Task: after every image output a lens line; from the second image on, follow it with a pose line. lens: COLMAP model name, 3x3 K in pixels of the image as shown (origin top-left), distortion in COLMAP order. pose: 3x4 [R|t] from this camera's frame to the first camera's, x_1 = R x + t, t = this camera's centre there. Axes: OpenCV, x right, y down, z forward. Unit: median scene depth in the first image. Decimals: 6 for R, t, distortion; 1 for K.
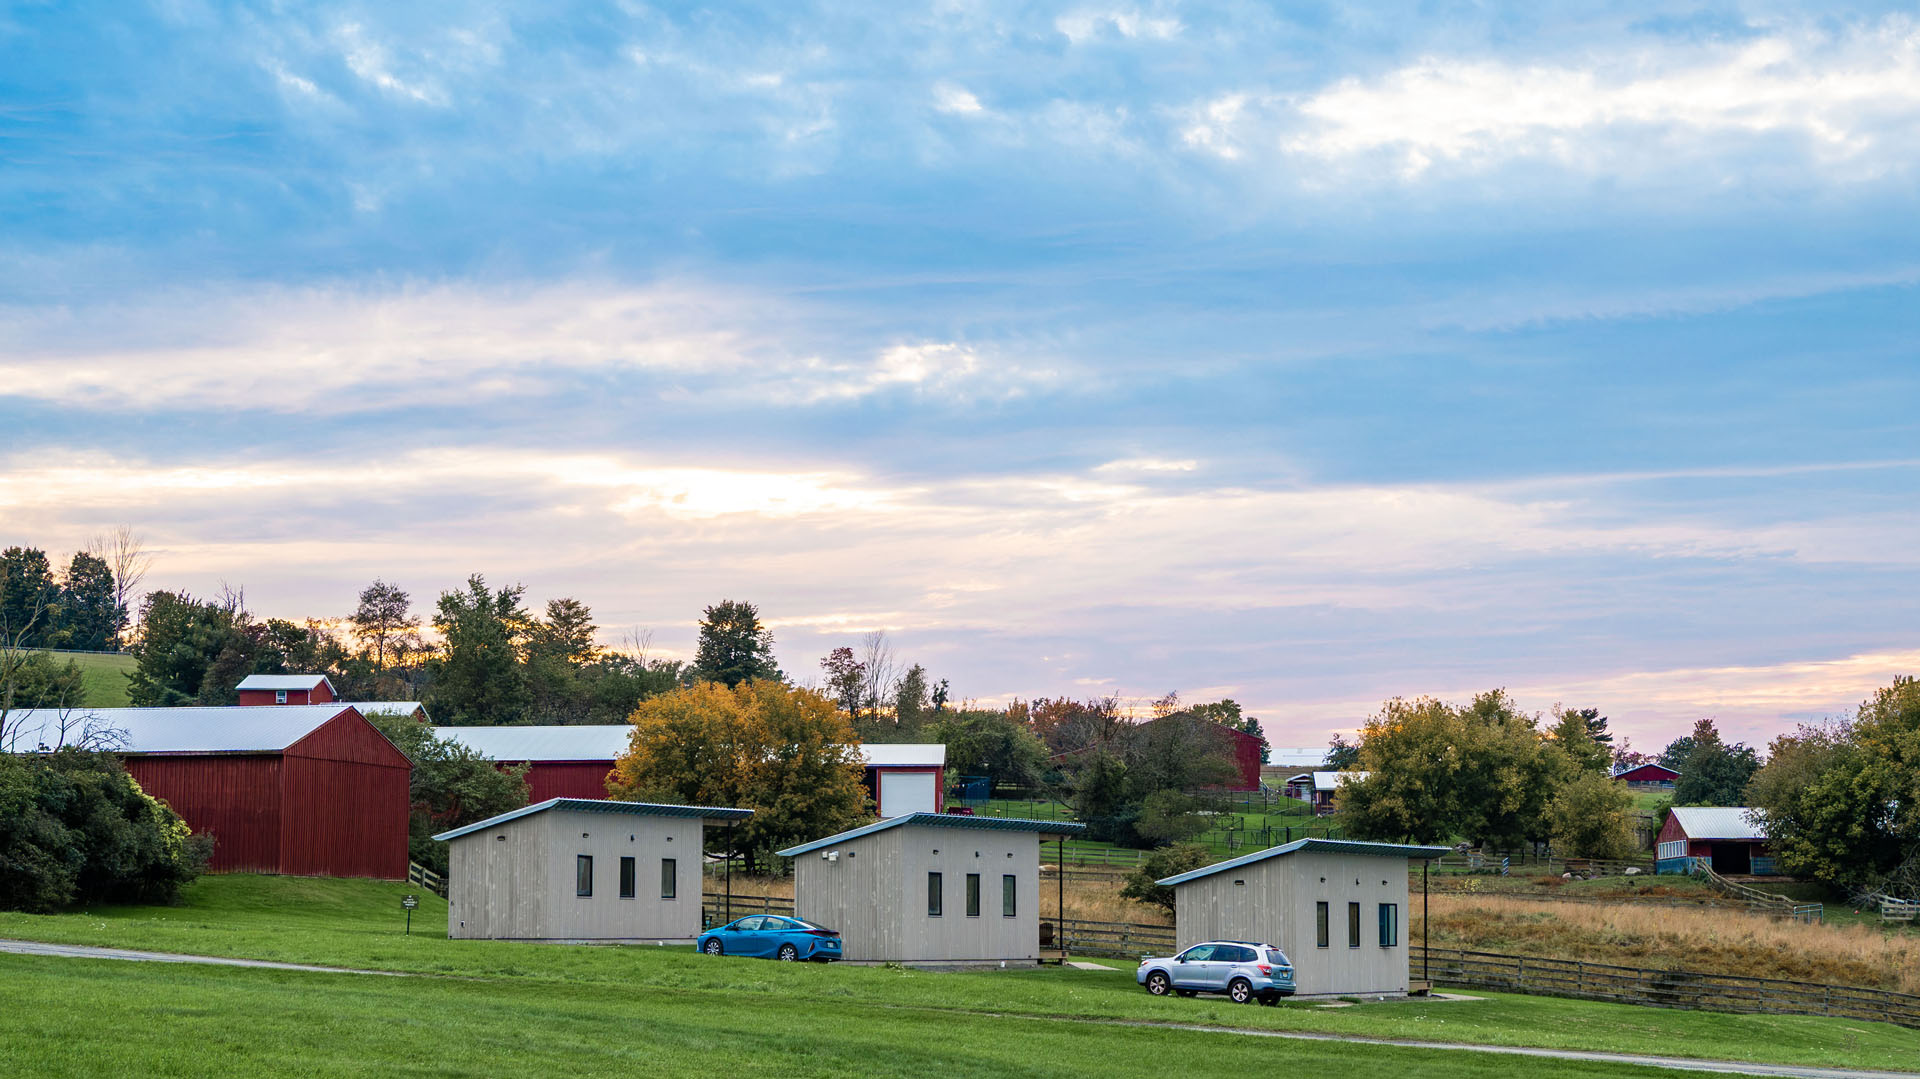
lens RADIAL K [[3952.9, 0, 960.0], [0, 3952.9, 539.5], [0, 0, 1]] dist [0.001142, 0.000000]
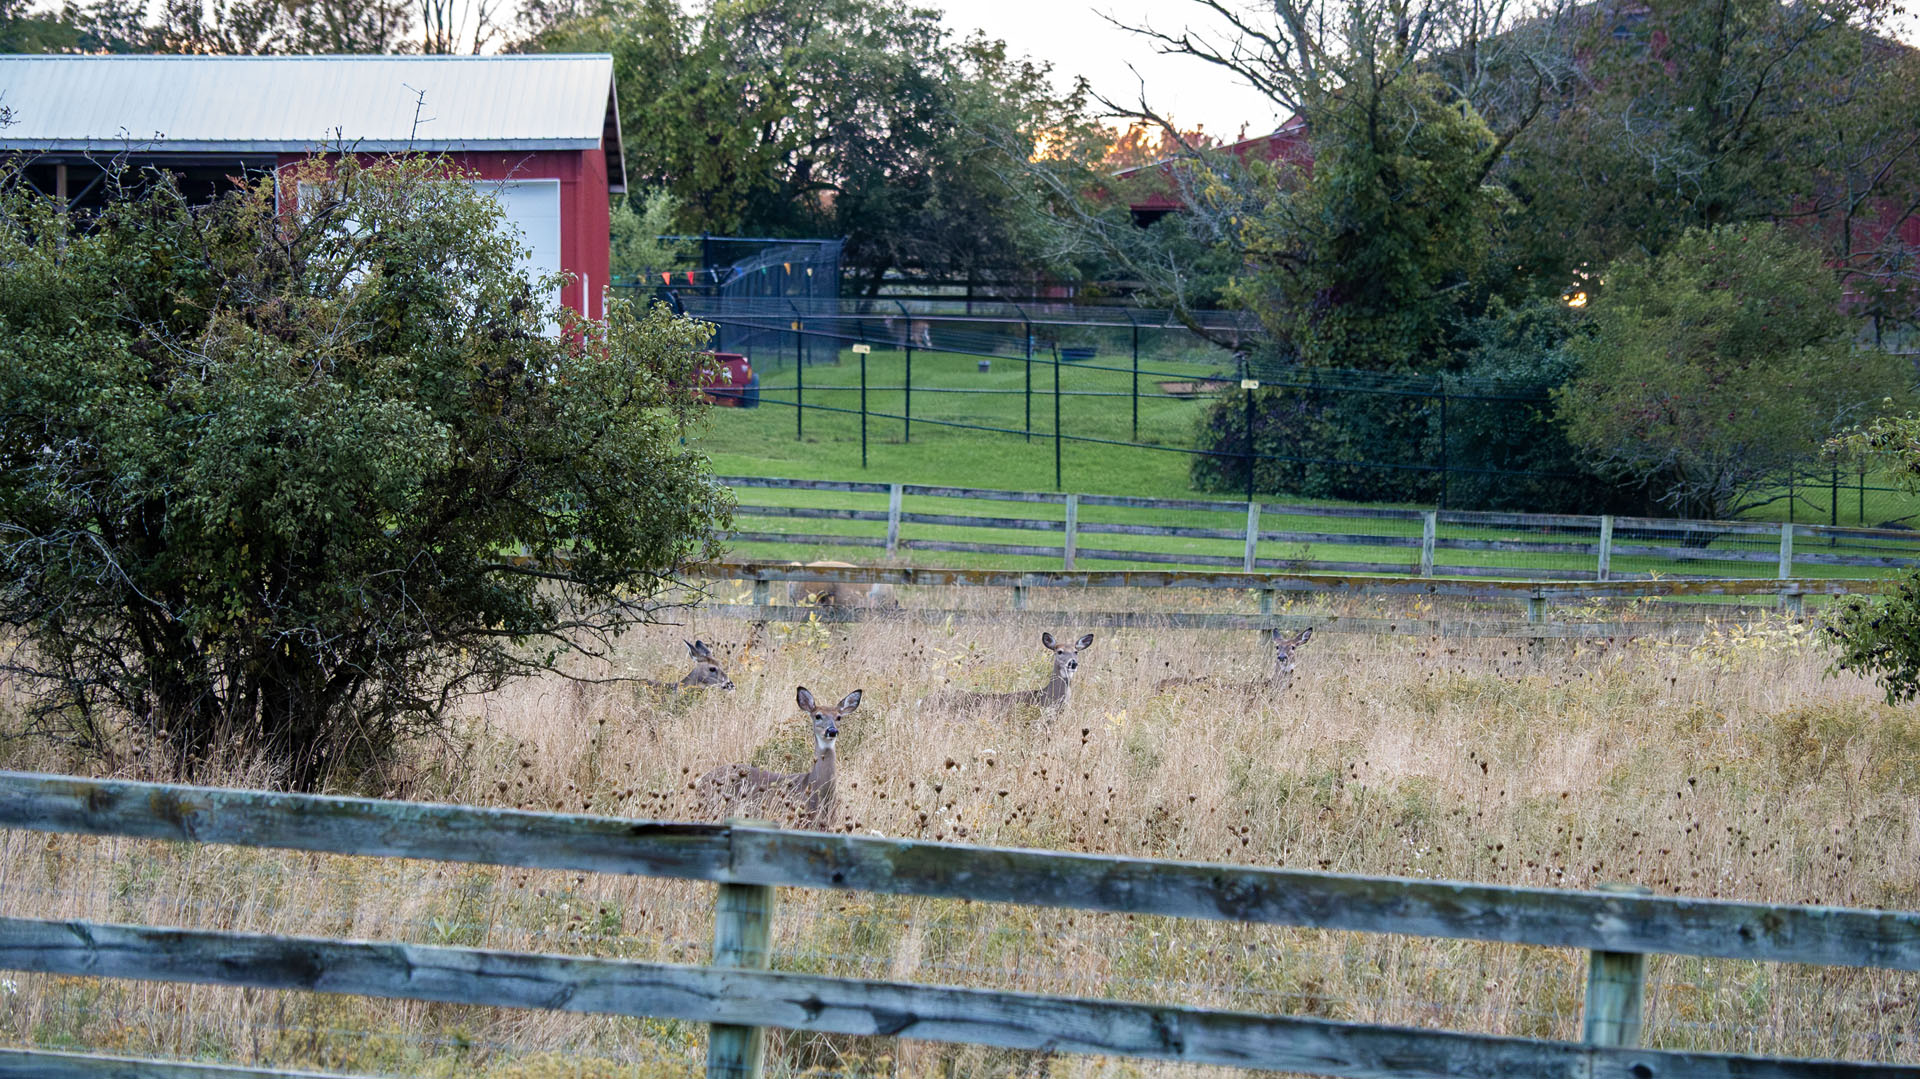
lens RADIAL K [[11291.1, 0, 960.0], [0, 11291.1, 539.5], [0, 0, 1]] dist [0.039672, 0.000000]
pose [[0.999922, 0.002783, 0.012209, 0.008091], [-0.003585, 0.997804, 0.066145, 0.041981], [-0.011998, -0.066184, 0.997735, 0.442042]]
